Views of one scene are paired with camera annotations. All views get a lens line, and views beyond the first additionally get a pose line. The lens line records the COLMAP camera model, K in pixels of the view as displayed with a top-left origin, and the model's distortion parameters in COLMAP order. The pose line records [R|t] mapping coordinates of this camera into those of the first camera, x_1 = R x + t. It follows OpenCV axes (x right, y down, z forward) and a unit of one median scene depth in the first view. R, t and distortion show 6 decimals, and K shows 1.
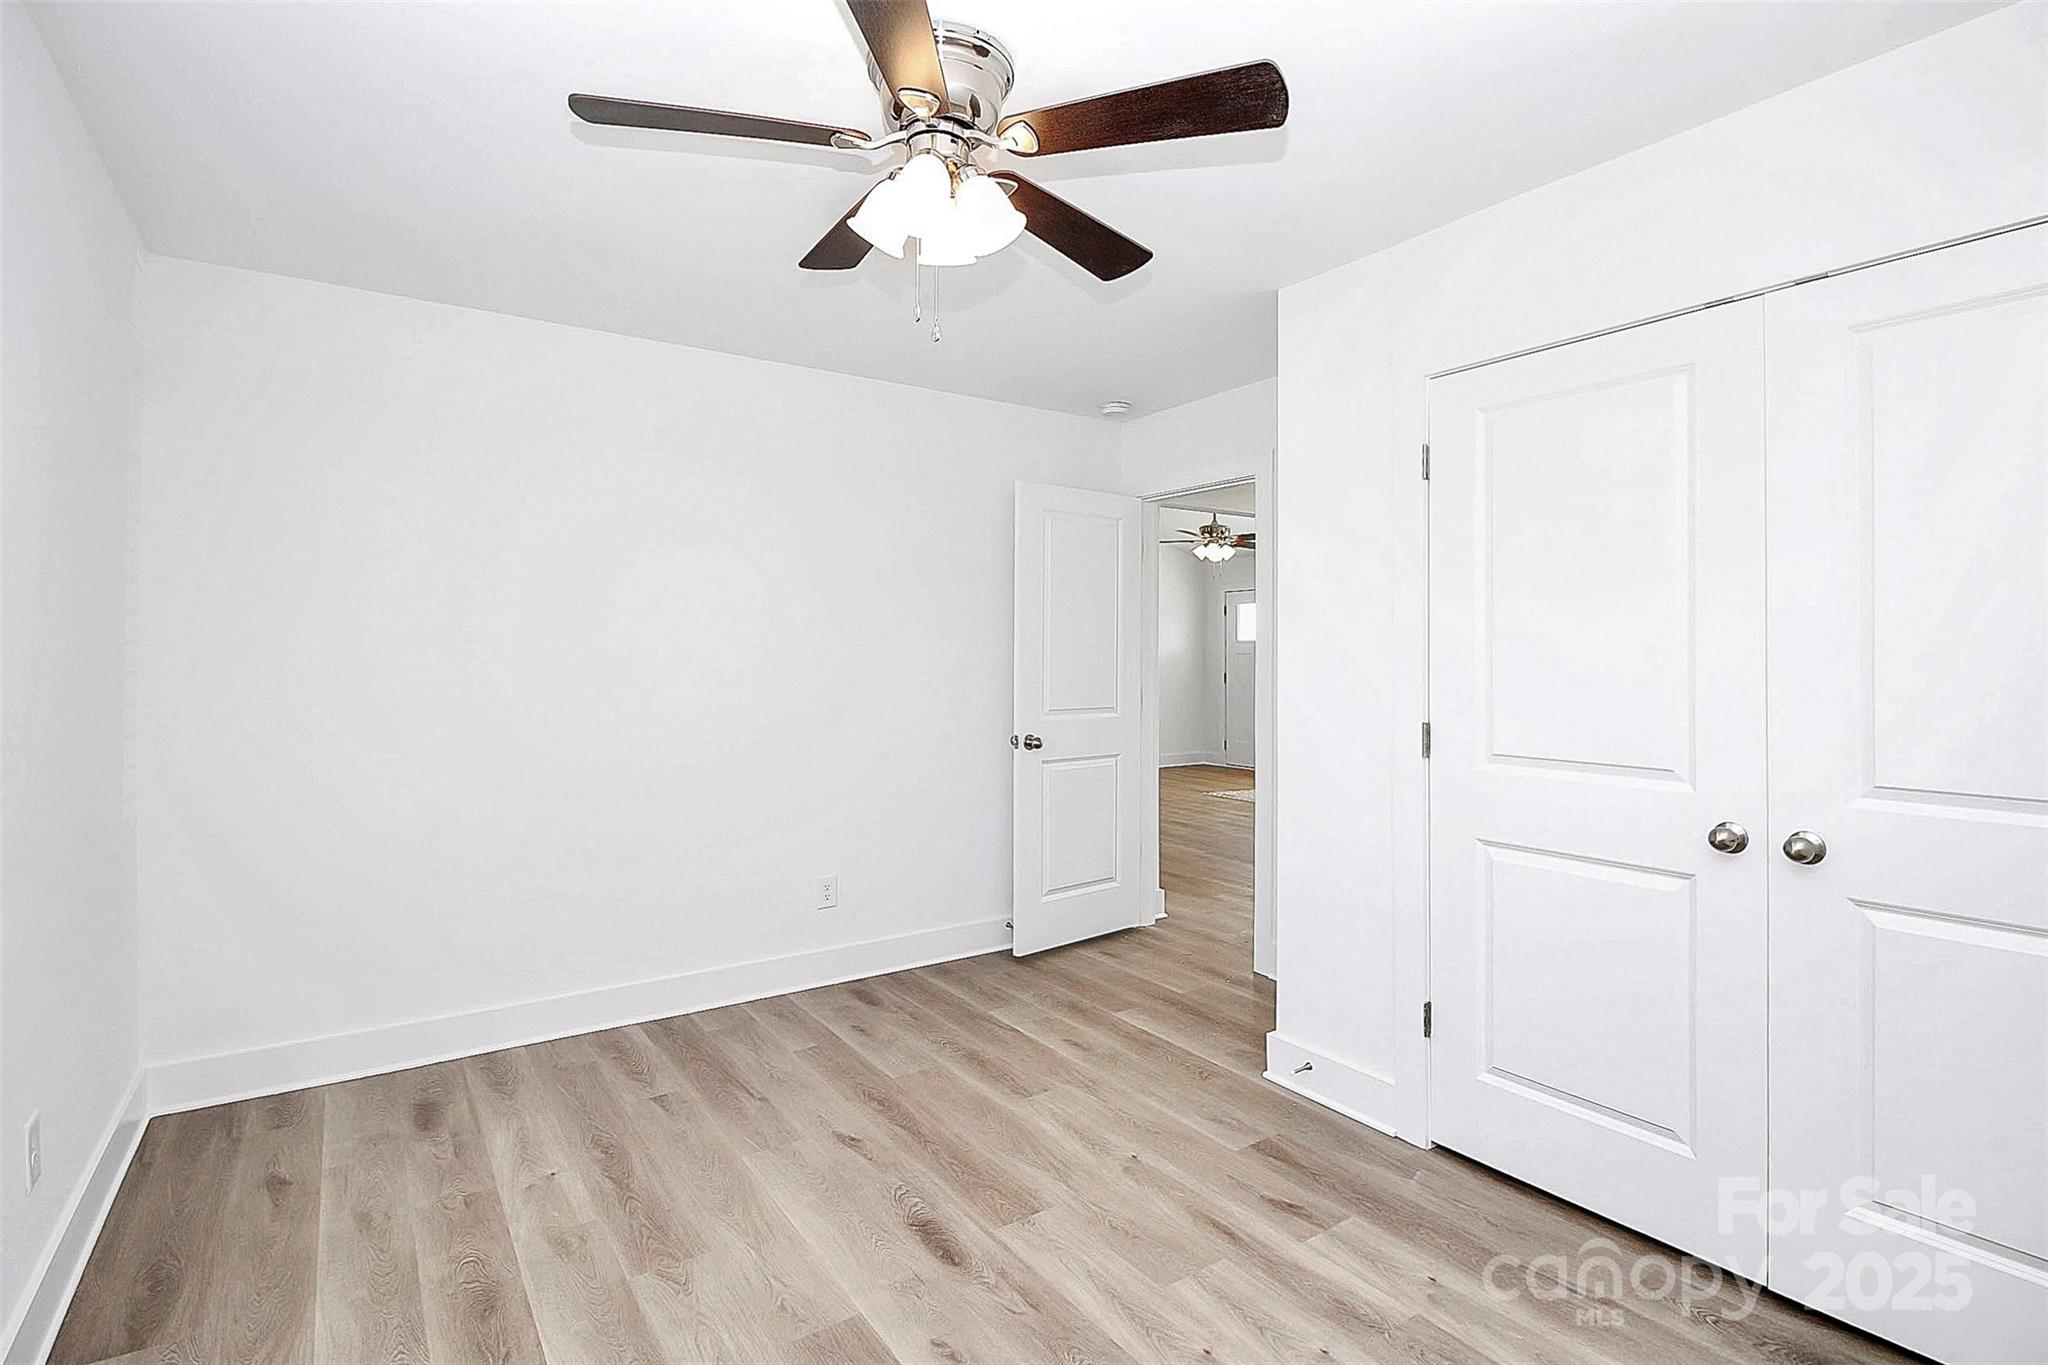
lens RADIAL K [[964.2, 0, 1024.1], [0, 964.2, 690.5], [0, 0, 1]] dist [0.003215, -0.004697]
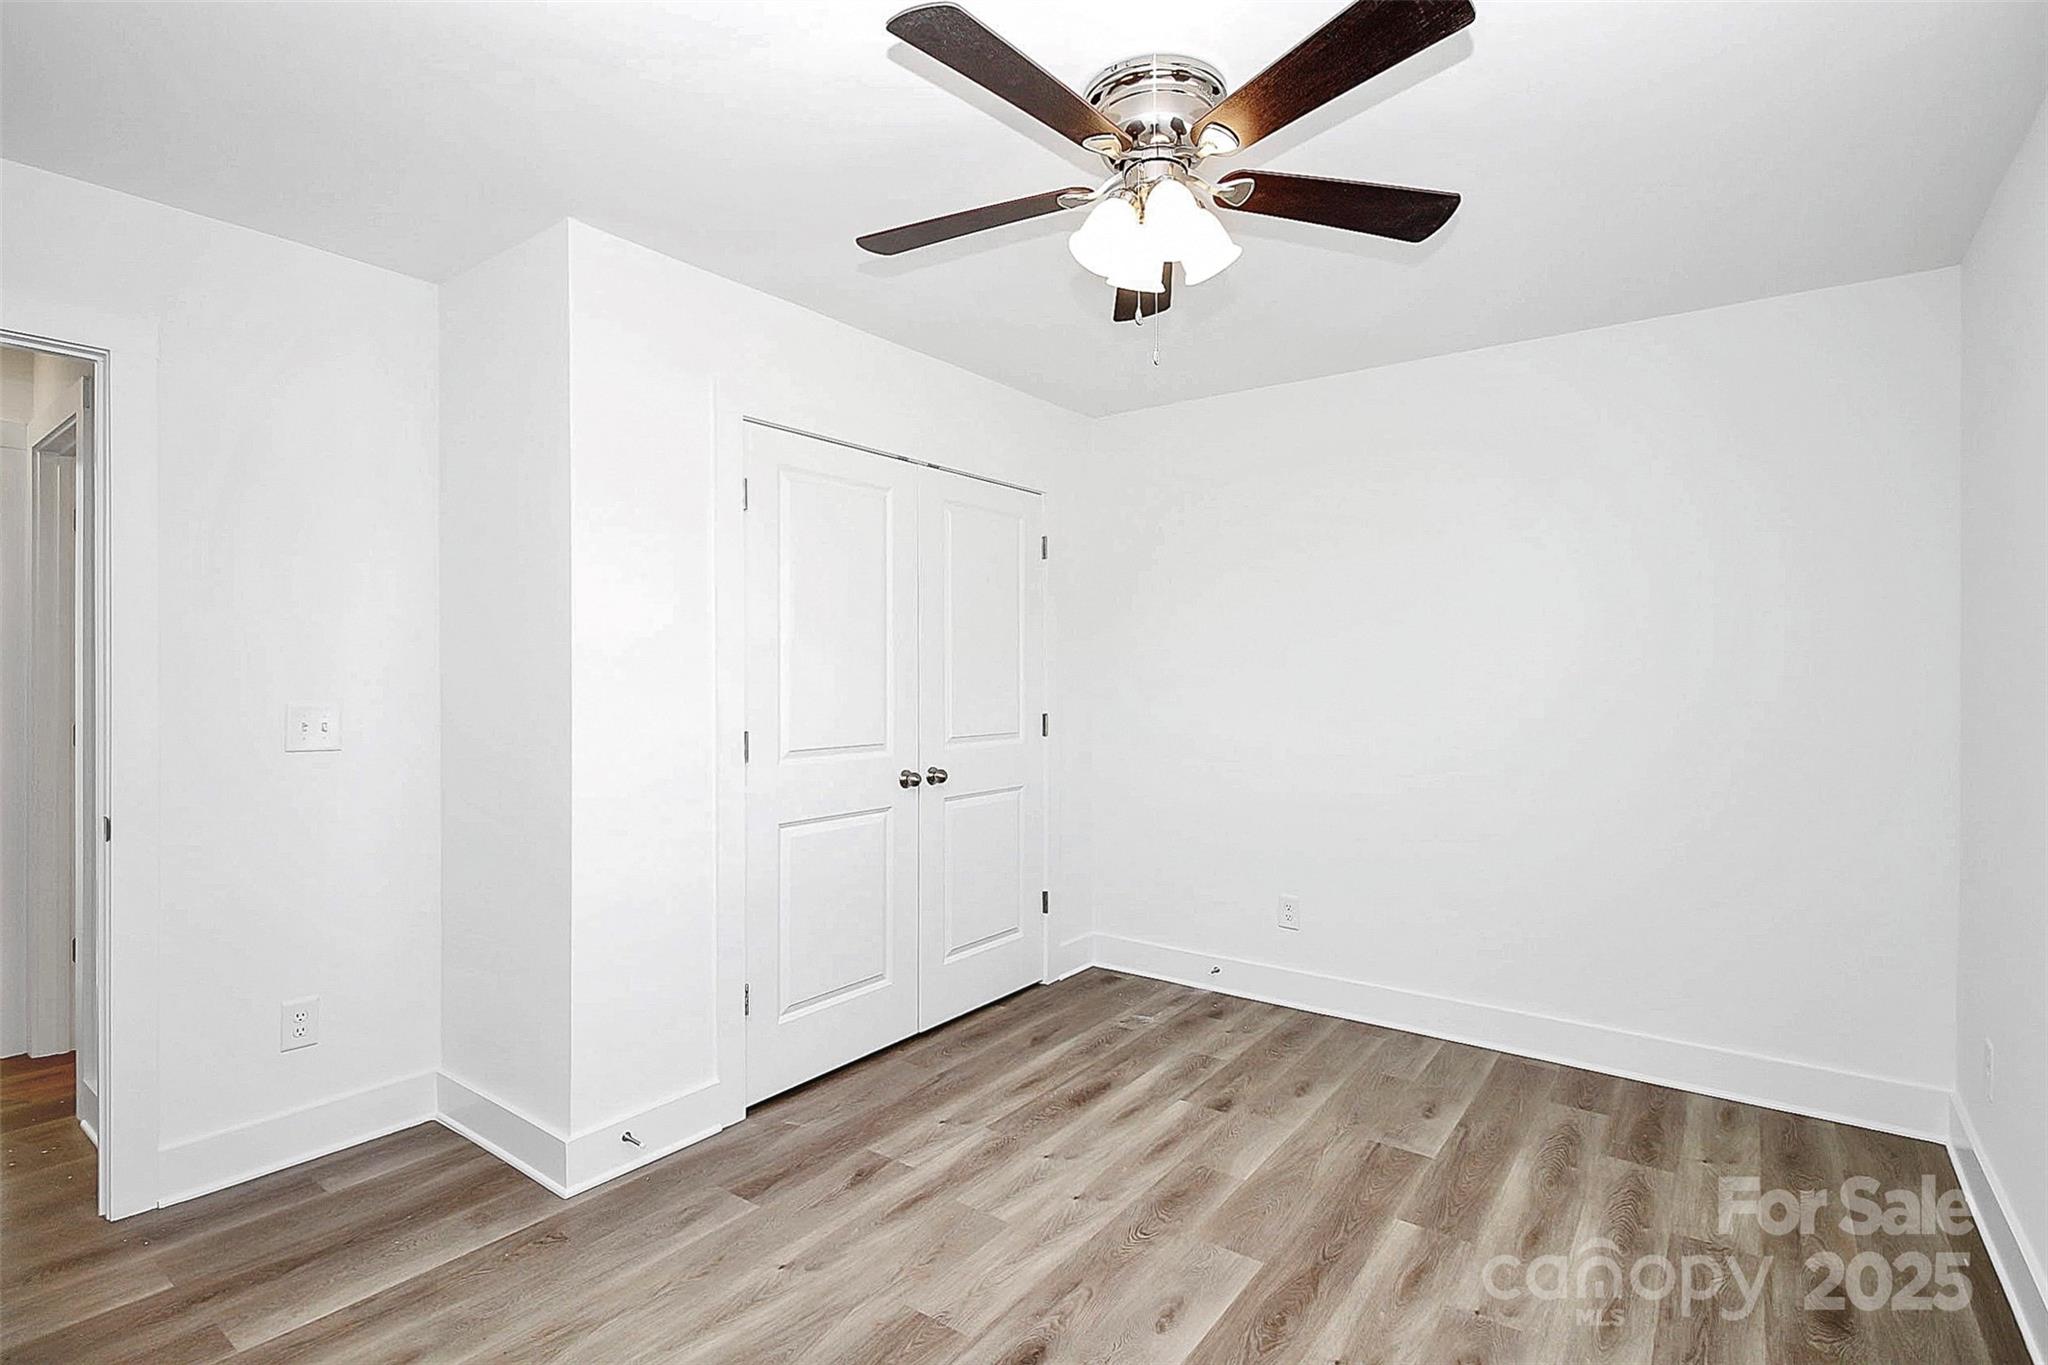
lens RADIAL K [[964.2, 0, 1019.0], [0, 964.2, 677.3], [0, 0, 1]] dist [0.003215, -0.004697]
pose [[-0.315400, -0.000700, 0.948958, -0.823998], [0.023578, 0.999685, 0.008574, -0.041752], [-0.948666, 0.025079, -0.315285, 1.149153]]
